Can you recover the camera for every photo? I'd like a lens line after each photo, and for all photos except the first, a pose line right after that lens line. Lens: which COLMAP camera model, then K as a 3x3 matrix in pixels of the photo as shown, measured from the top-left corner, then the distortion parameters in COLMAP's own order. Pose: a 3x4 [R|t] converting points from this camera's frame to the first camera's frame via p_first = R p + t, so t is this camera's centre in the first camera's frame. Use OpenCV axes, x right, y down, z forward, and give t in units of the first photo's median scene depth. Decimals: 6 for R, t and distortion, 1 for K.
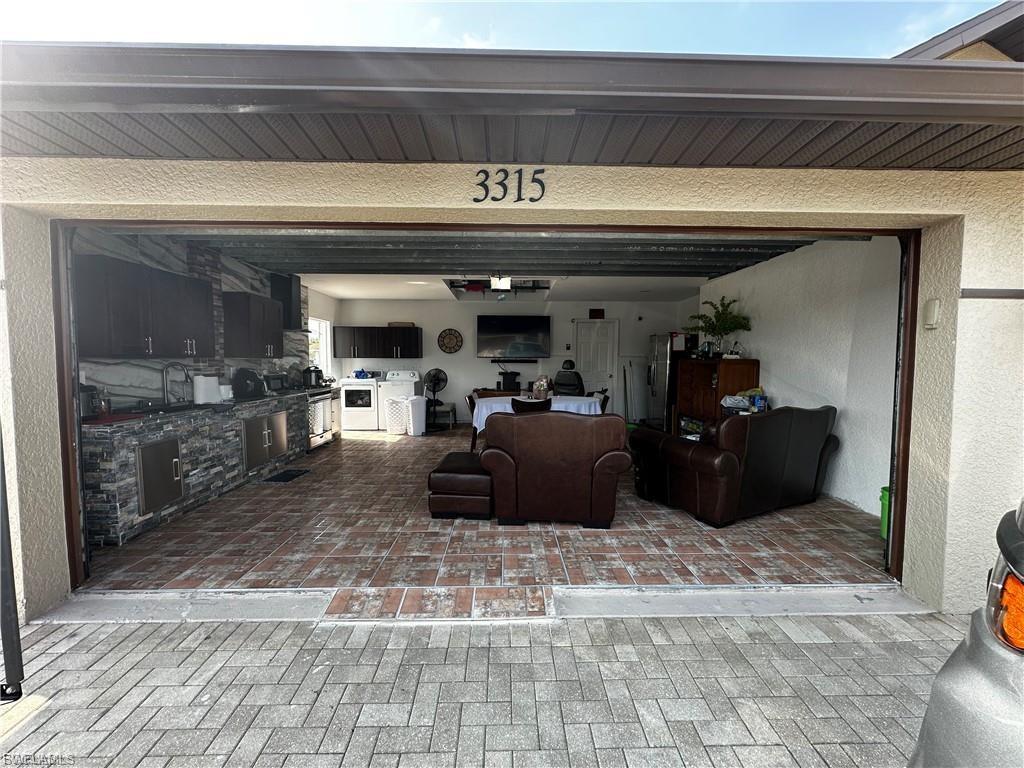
lens RADIAL K [[408.8, 0, 513.4], [0, 408.8, 382.8], [0, 0, 1]] dist [-0.003666, 0.000307]
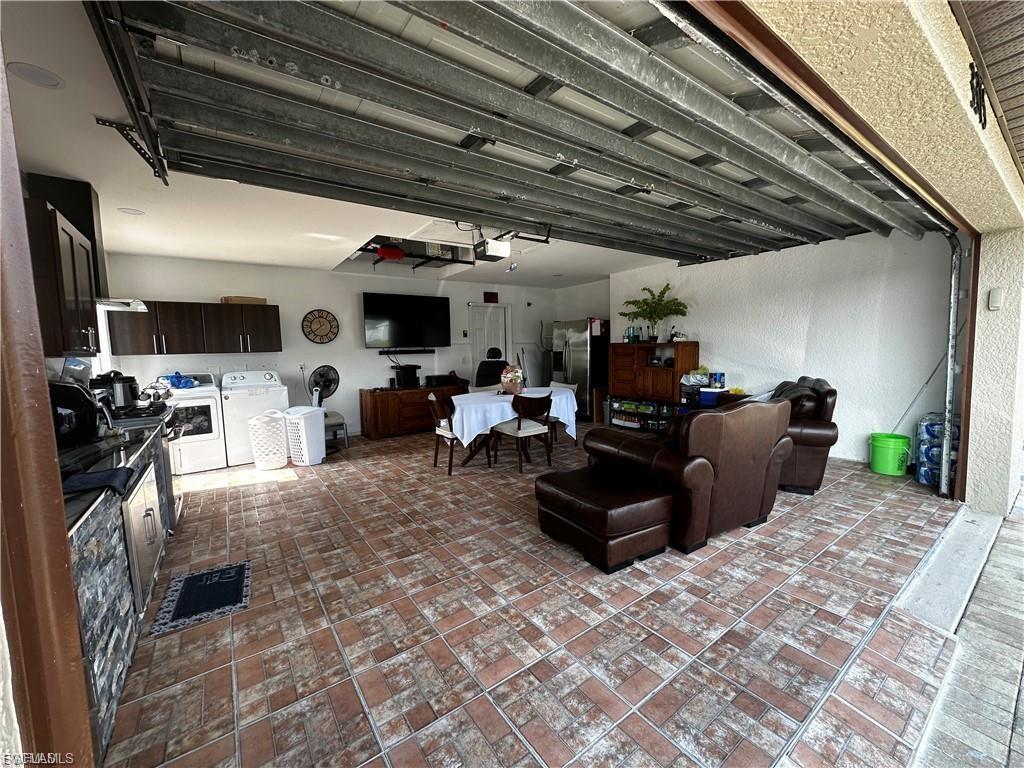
lens RADIAL K [[408.8, 0, 513.4], [0, 408.8, 382.8], [0, 0, 1]] dist [-0.003666, 0.000307]
pose [[0.824835, -0.073213, 0.560614, -0.750399], [0.060423, 0.997316, 0.041343, -0.032323], [-0.562136, -0.000227, 0.827045, 0.562447]]
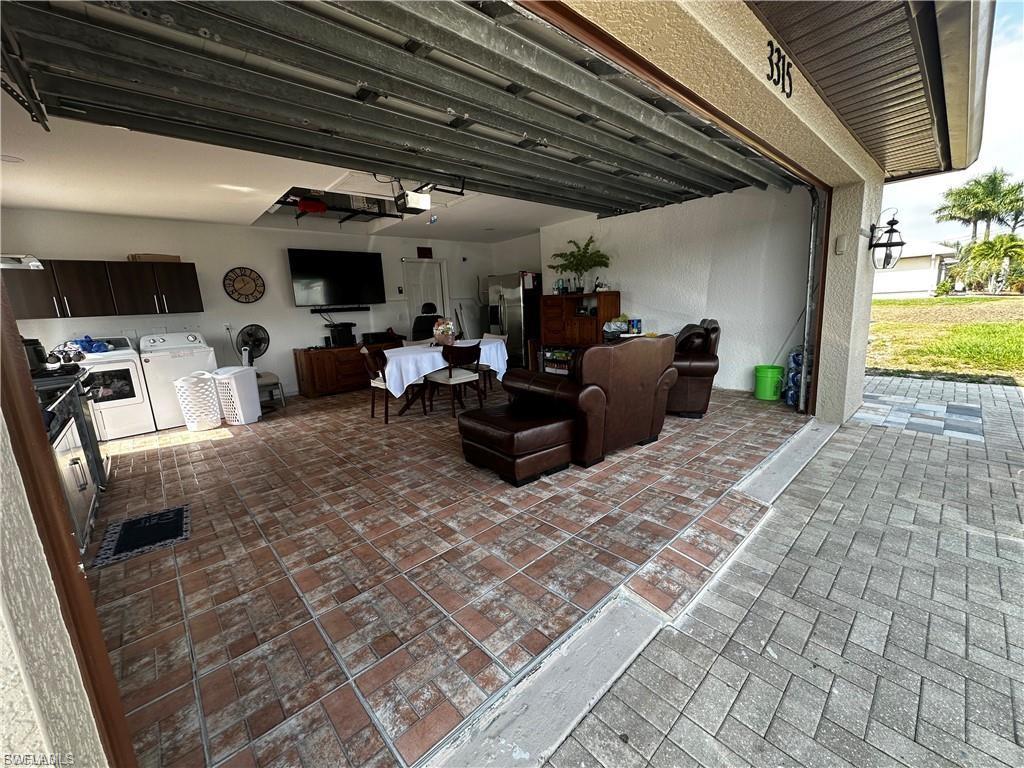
lens RADIAL K [[408.8, 0, 513.4], [0, 408.8, 382.8], [0, 0, 1]] dist [-0.003666, 0.000307]
pose [[0.750209, -0.166054, 0.640010, -0.746316], [0.093134, 0.984839, 0.146351, 0.007604], [-0.654608, -0.050187, 0.754300, 0.436928]]
